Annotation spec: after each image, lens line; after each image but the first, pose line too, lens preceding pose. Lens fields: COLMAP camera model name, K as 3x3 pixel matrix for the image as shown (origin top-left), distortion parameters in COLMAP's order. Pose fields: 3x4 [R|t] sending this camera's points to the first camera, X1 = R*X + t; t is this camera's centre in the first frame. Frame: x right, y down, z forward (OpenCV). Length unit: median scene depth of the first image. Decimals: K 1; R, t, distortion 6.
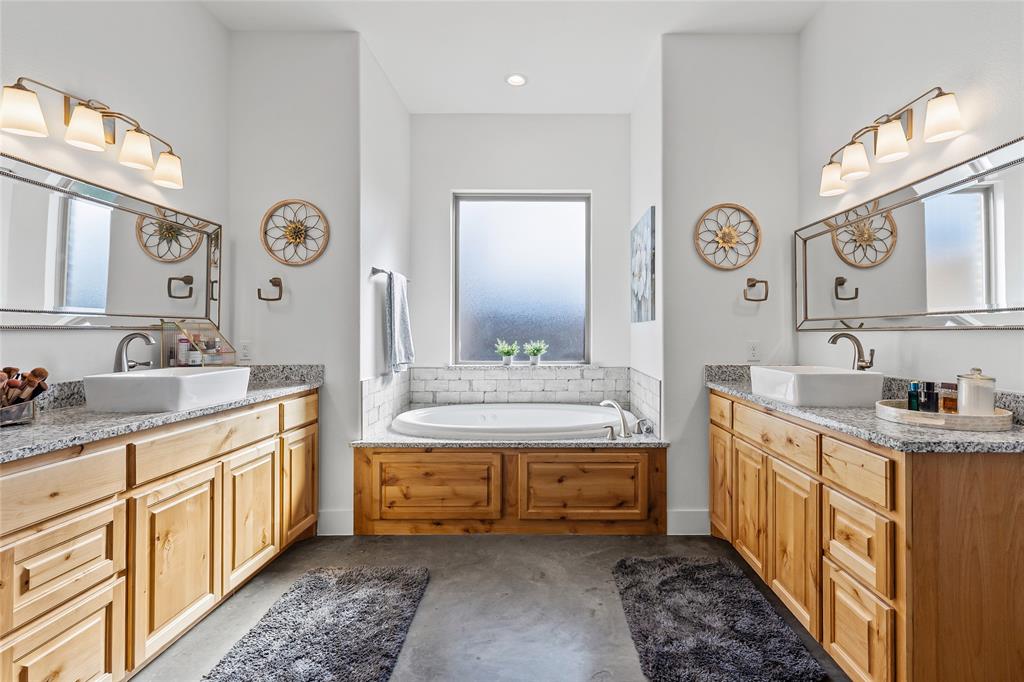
lens RADIAL K [[464.8, 0, 518.5], [0, 464.8, 332.8], [0, 0, 1]] dist [0.006991, -0.001340]
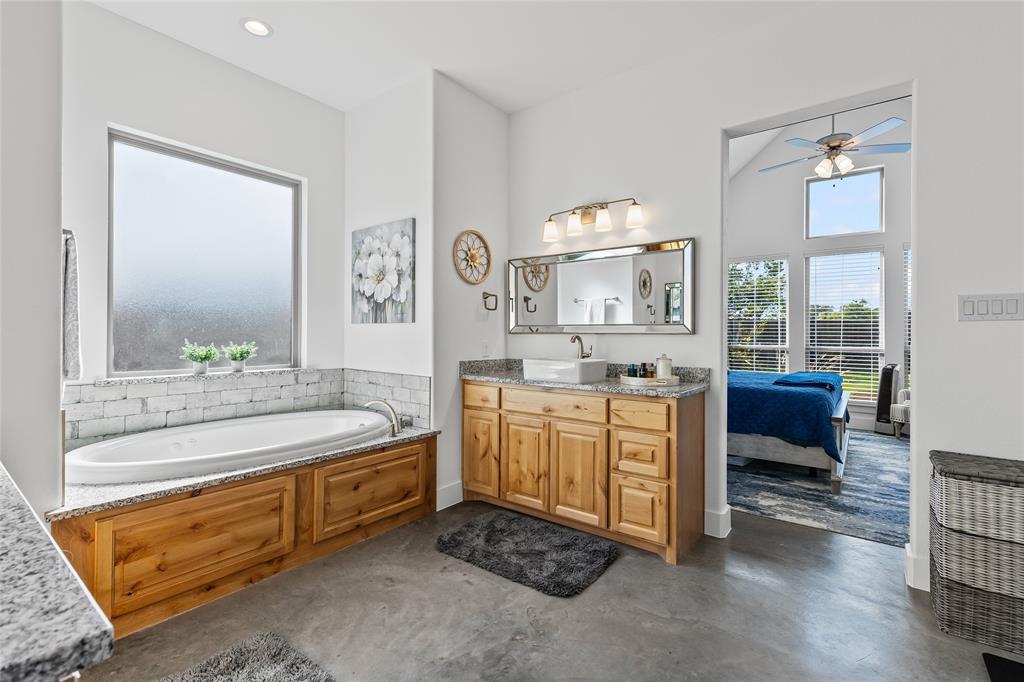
lens RADIAL K [[464.8, 0, 508.8], [0, 464.8, 334.8], [0, 0, 1]] dist [0.006991, -0.001340]
pose [[0.613651, 0.004627, 0.789564, -0.474663], [-0.007860, 0.999969, 0.000249, -0.000315], [-0.789538, -0.006359, 0.613669, 0.164952]]
